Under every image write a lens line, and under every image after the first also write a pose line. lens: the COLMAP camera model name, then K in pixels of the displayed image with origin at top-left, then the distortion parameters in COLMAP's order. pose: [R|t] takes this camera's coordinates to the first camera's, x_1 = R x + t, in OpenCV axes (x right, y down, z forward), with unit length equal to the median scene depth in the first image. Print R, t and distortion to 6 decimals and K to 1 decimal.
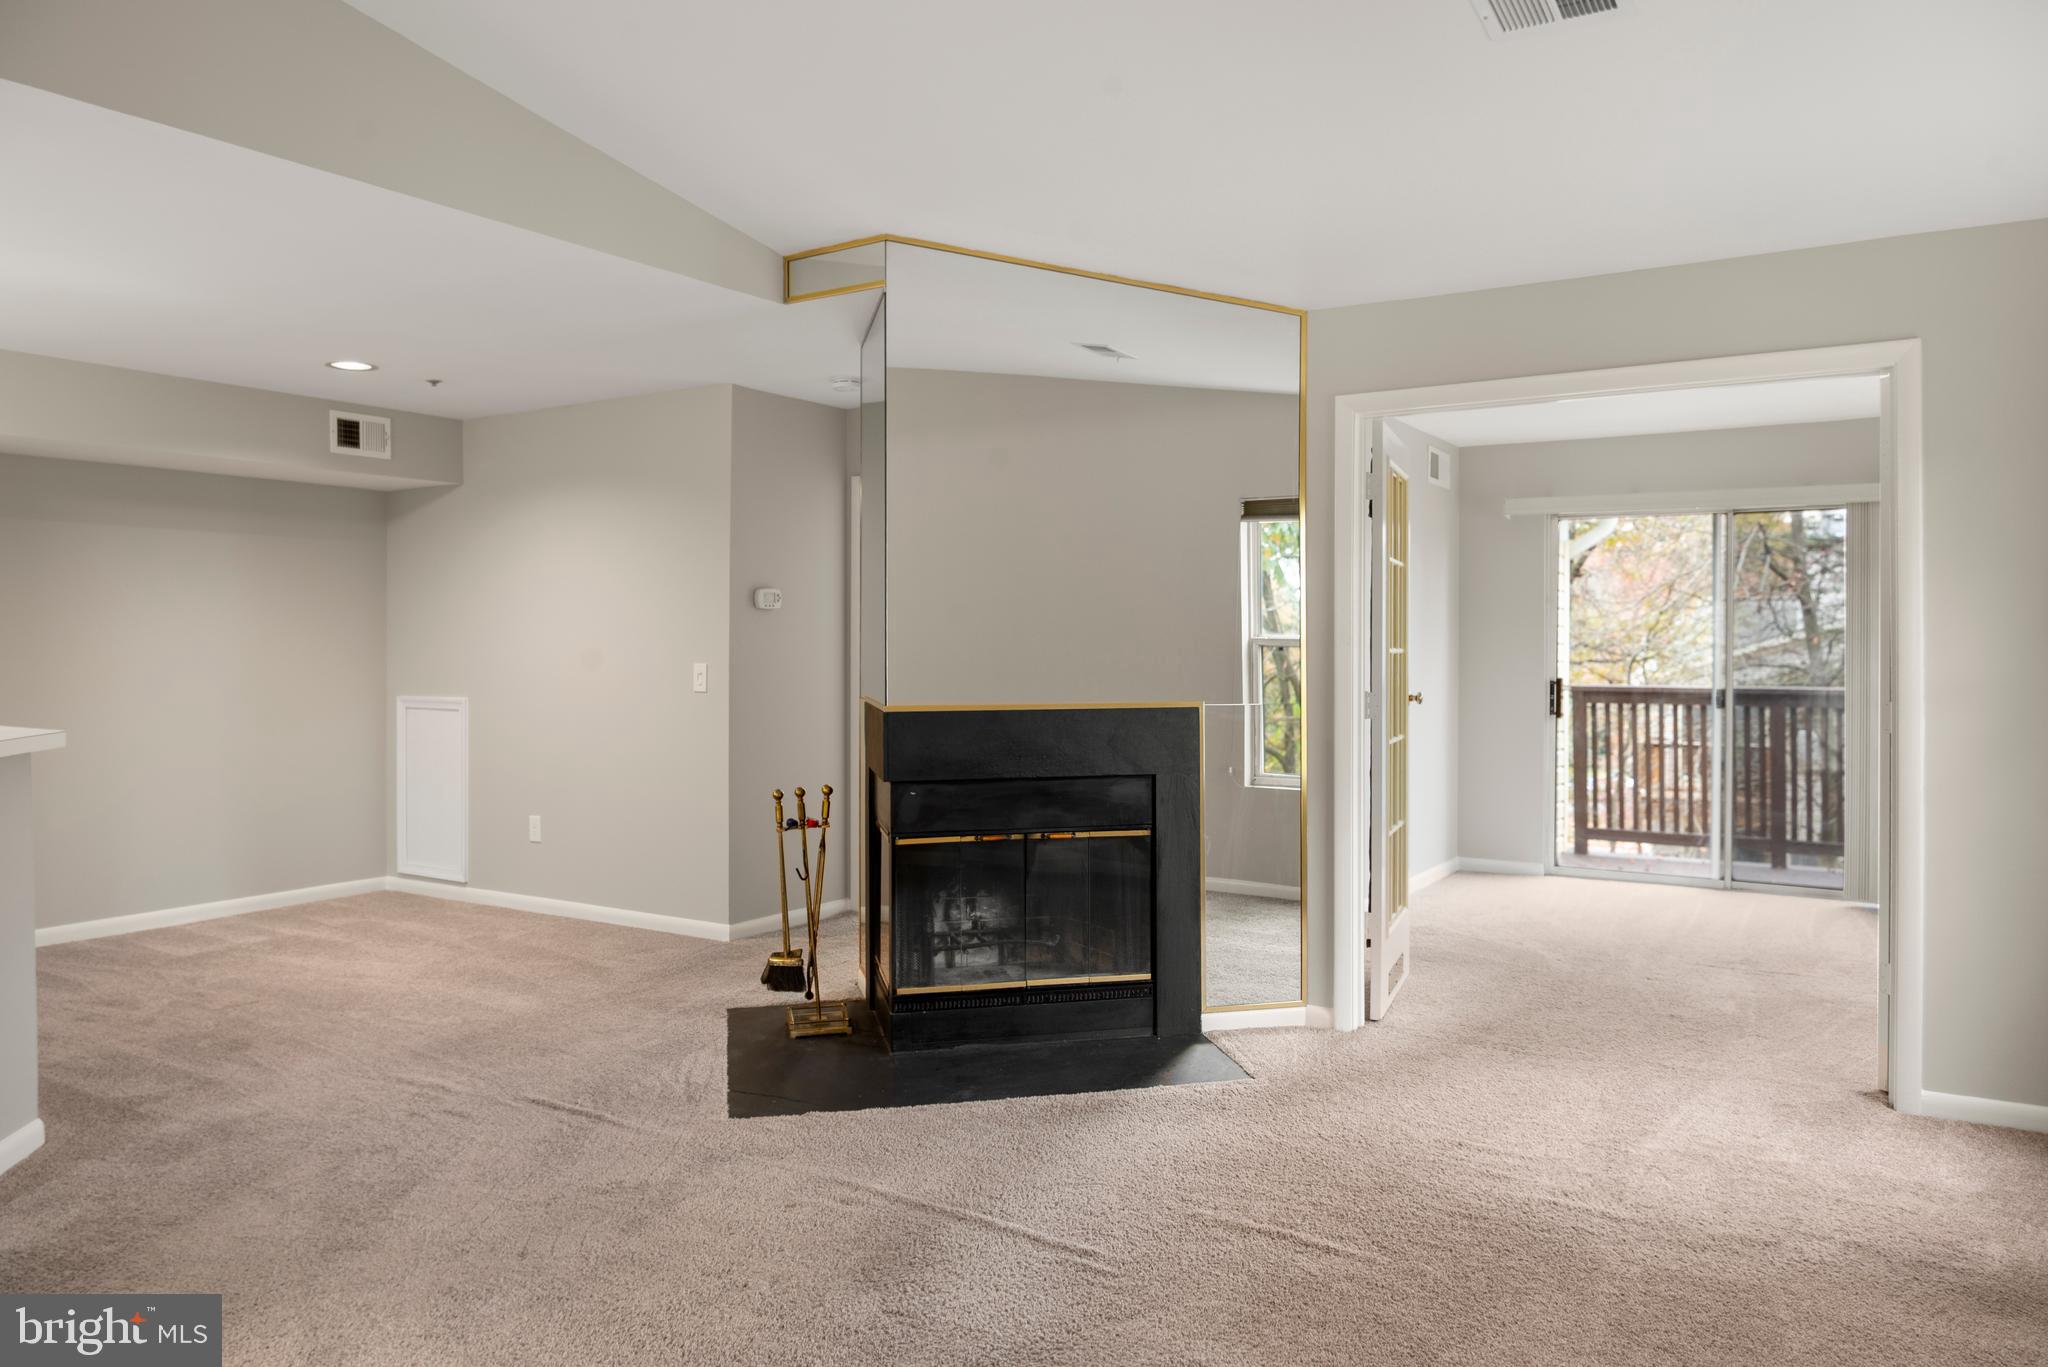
lens RADIAL K [[1402.7, 0, 1052.0], [0, 1402.7, 654.7], [0, 0, 1]] dist [0.007092, 0.000502]
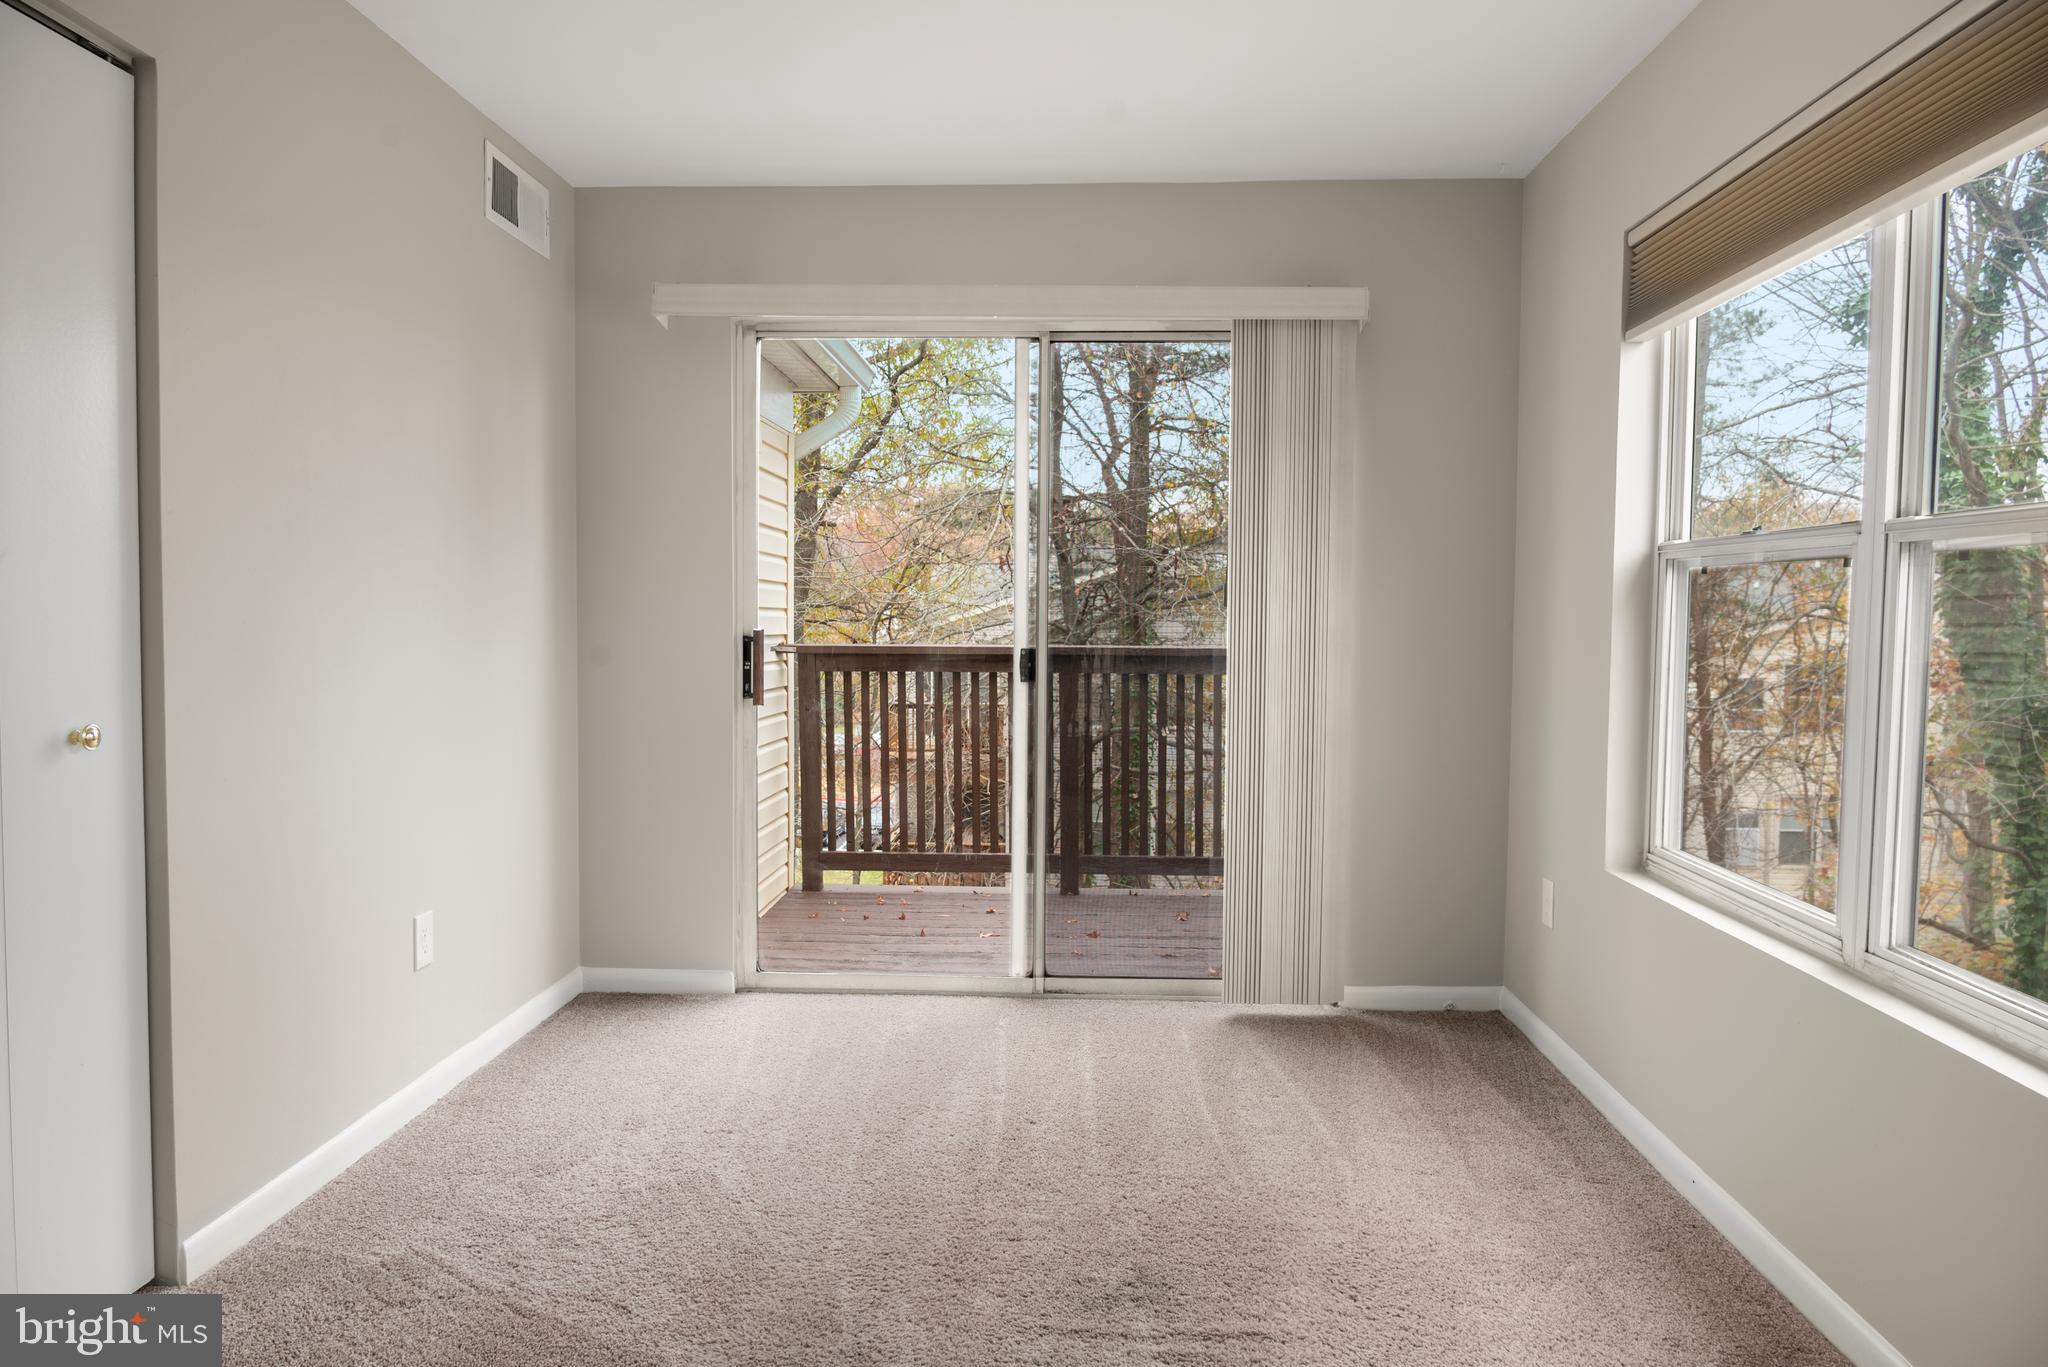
lens RADIAL K [[1407.4, 0, 1038.3], [0, 1407.4, 685.9], [0, 0, 1]] dist [-0.021484, 0.003298]
pose [[0.874478, -0.022232, 0.484555, 0.153800], [-0.001463, 0.998824, 0.048467, 0.009251], [-0.485063, -0.043092, 0.873417, 0.378902]]
